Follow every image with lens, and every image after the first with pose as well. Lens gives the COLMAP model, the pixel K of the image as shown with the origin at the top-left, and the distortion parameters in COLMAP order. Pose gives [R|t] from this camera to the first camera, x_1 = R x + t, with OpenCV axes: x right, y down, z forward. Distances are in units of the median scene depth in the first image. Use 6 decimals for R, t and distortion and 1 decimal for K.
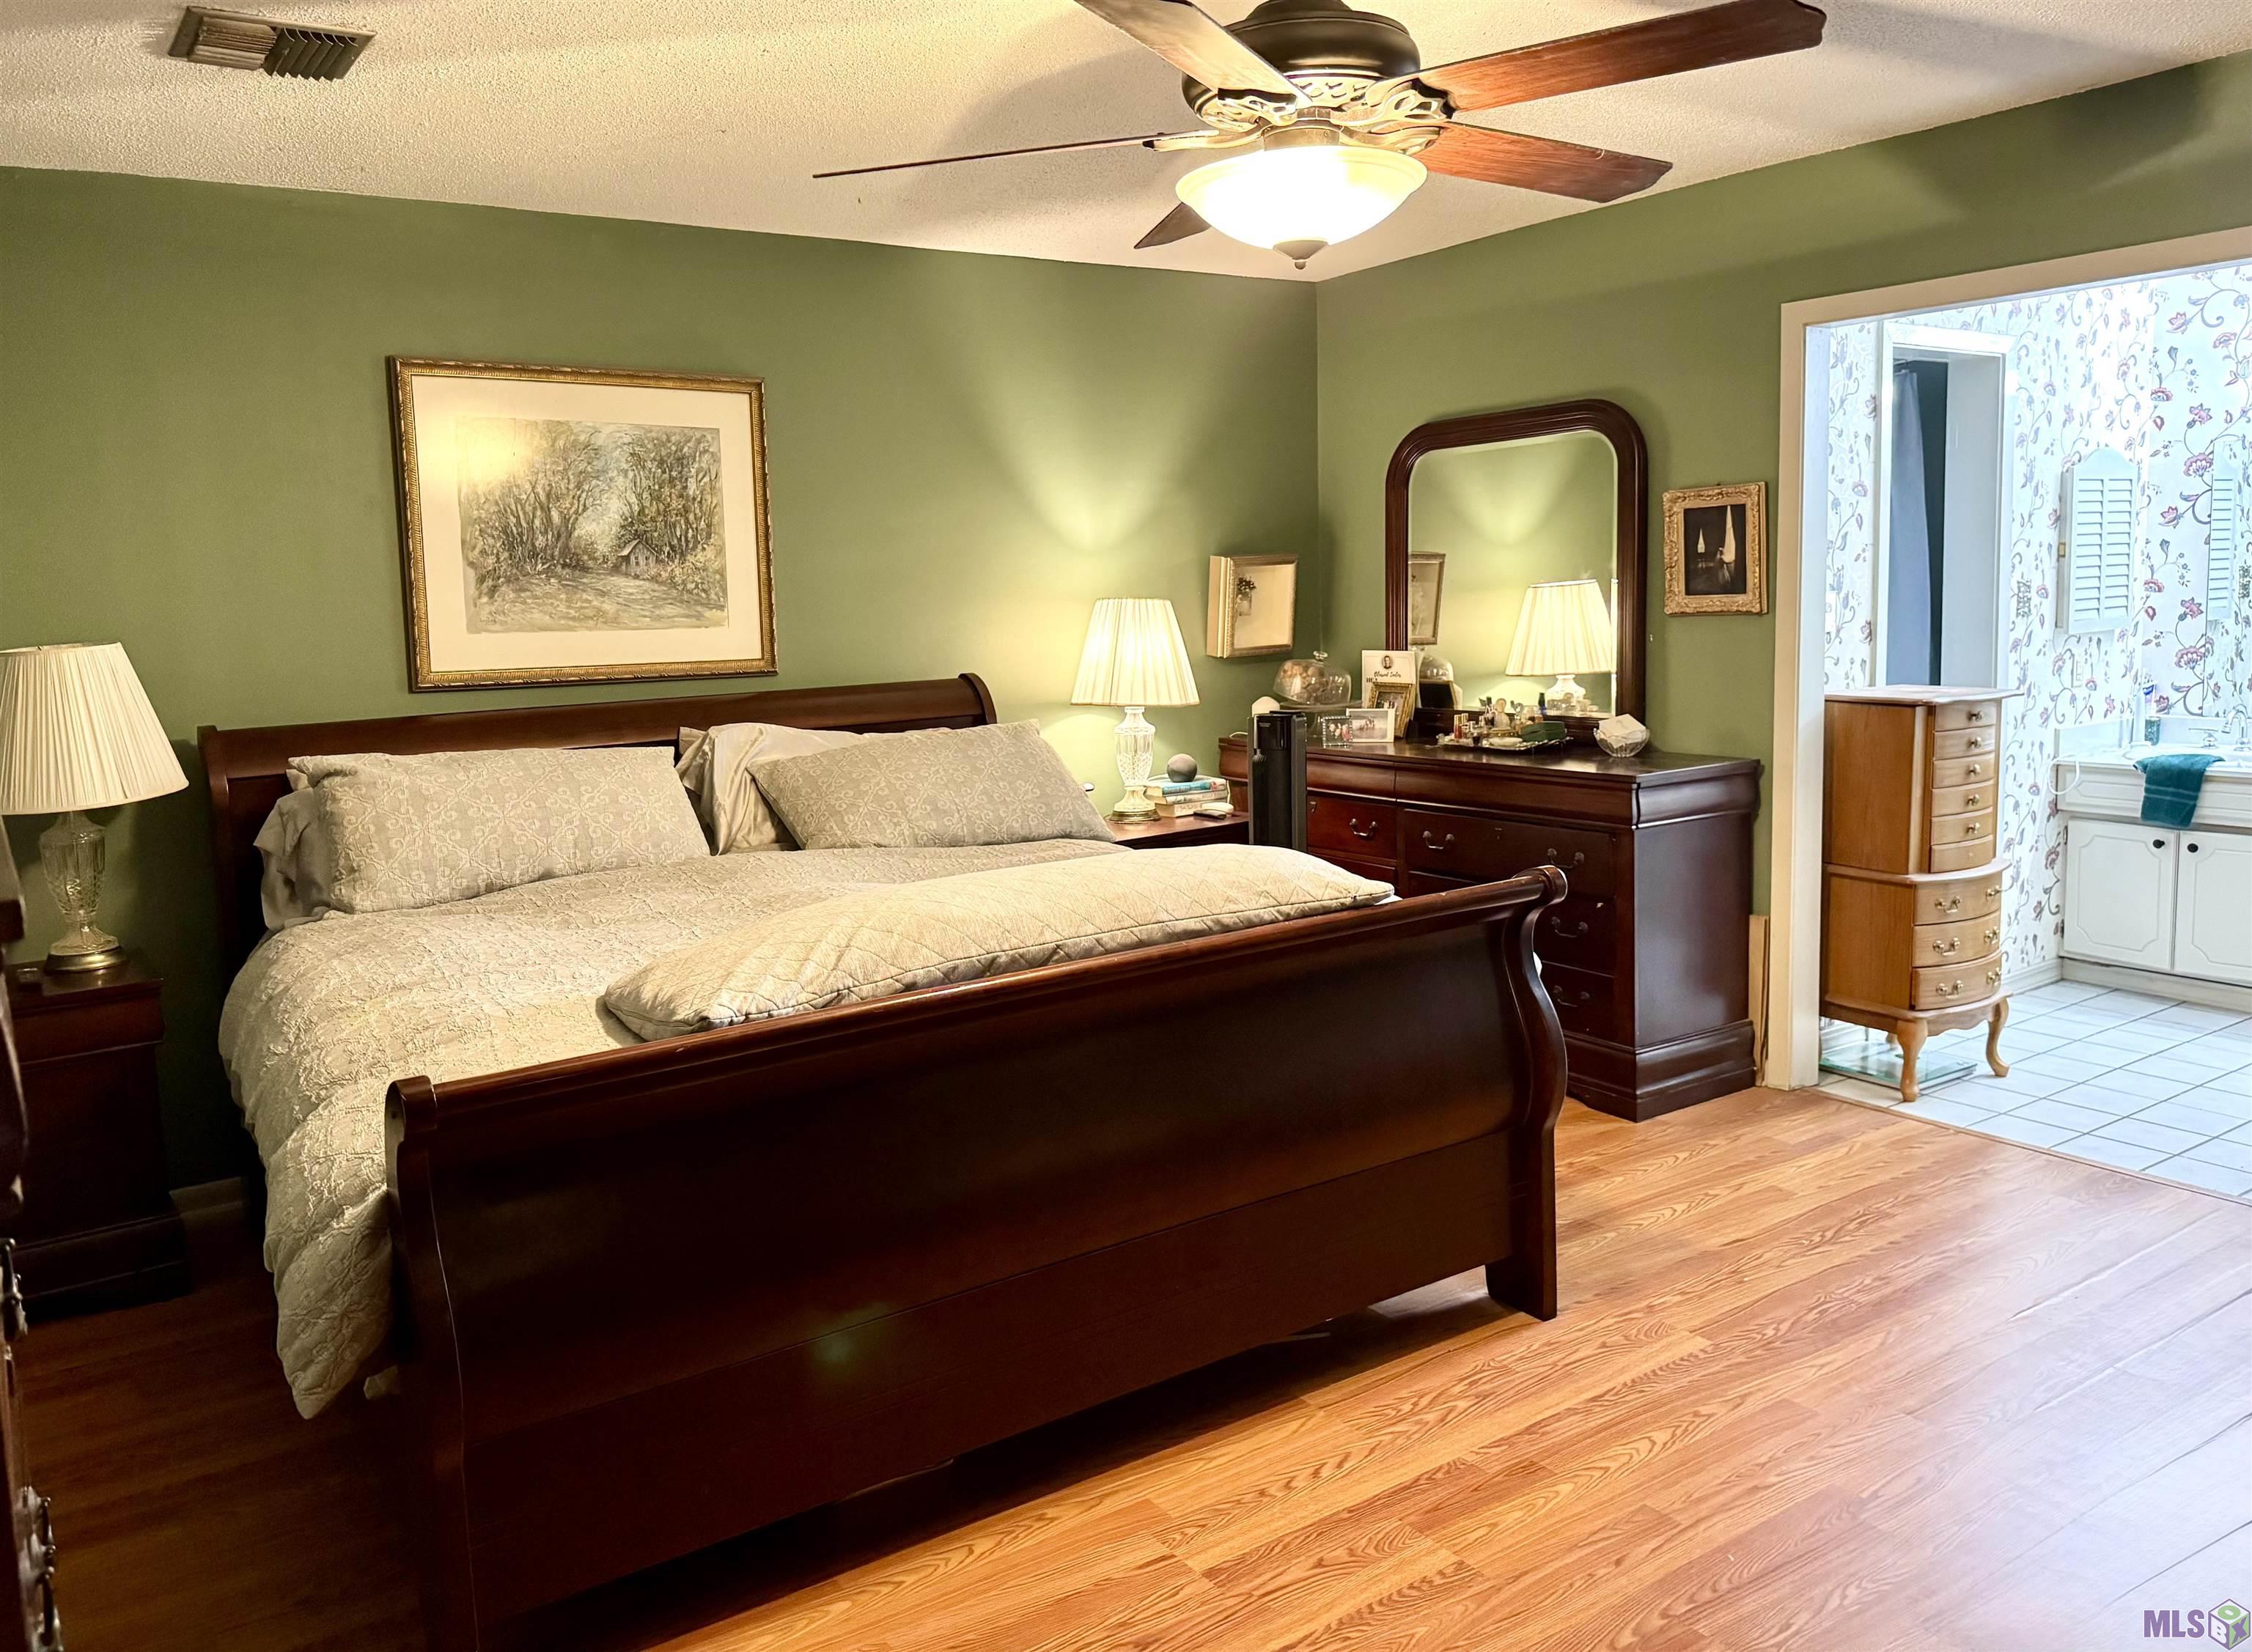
lens RADIAL K [[1593.8, 0, 1160.5], [0, 1593.8, 737.2], [0, 0, 1]] dist [0.028739, -0.019860]
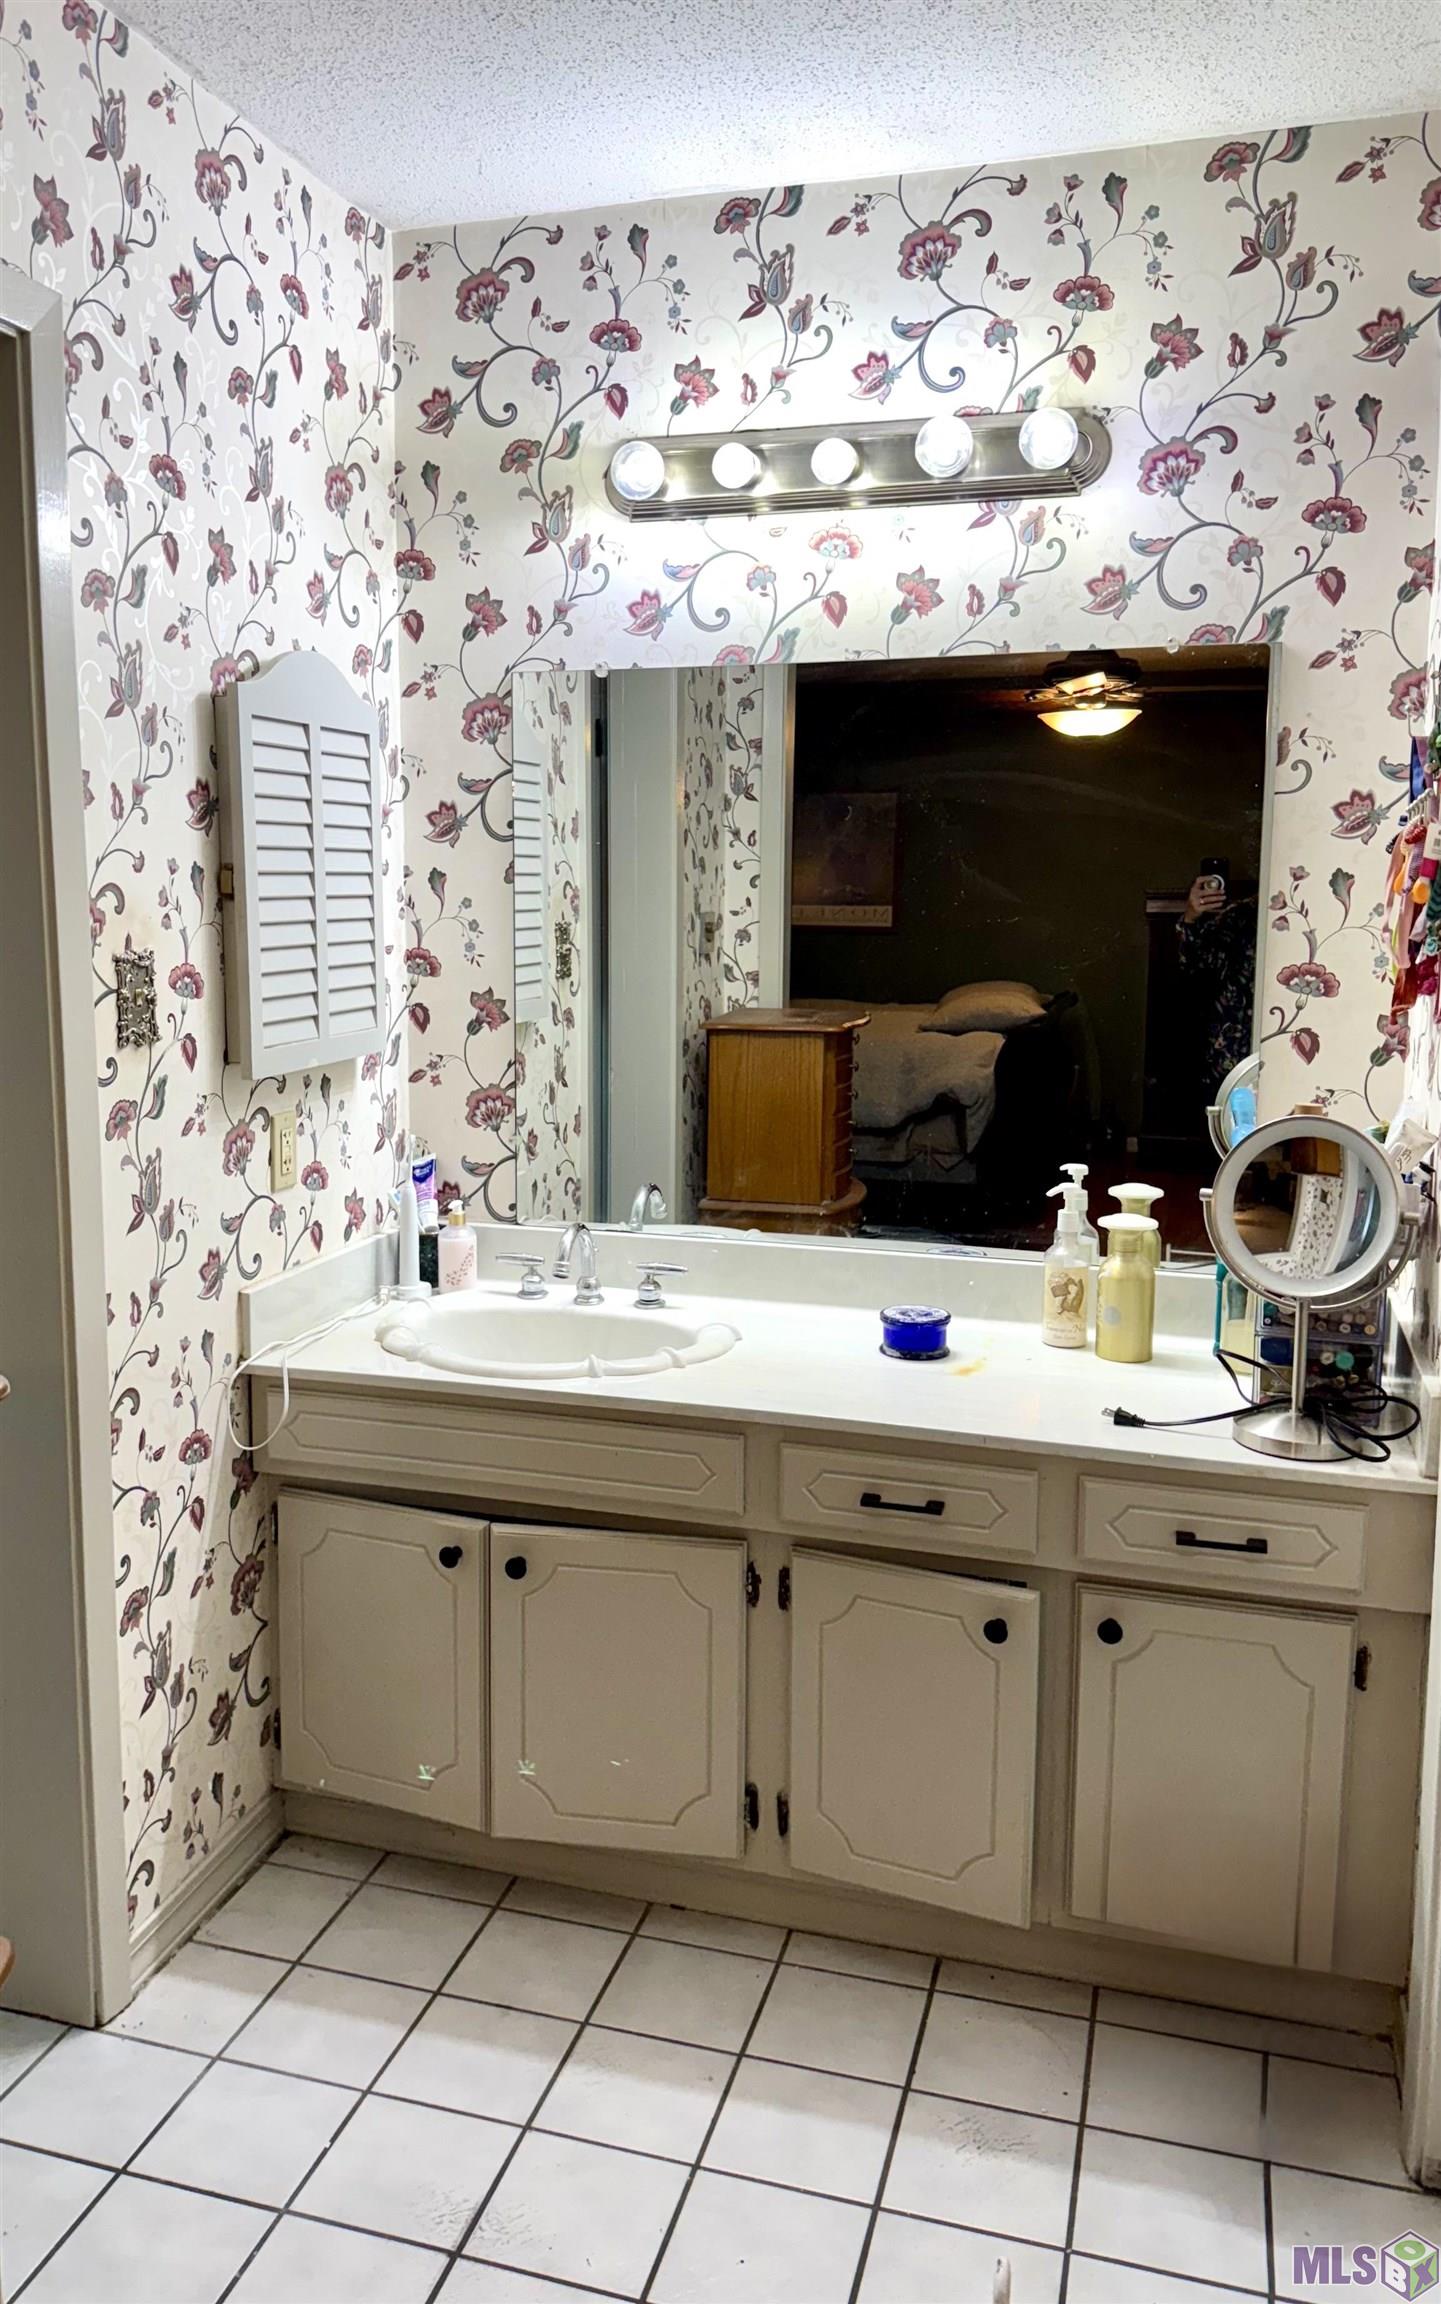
lens RADIAL K [[1584.7, 0, 720.2], [0, 1584.7, 1144.8], [0, 0, 1]] dist [0.035108, -0.001746]
pose [[0.754082, -0.069232, 0.653121, 0.374652], [0.033291, 0.997179, 0.067266, -0.070247], [-0.655936, -0.028981, 0.754260, 0.585929]]
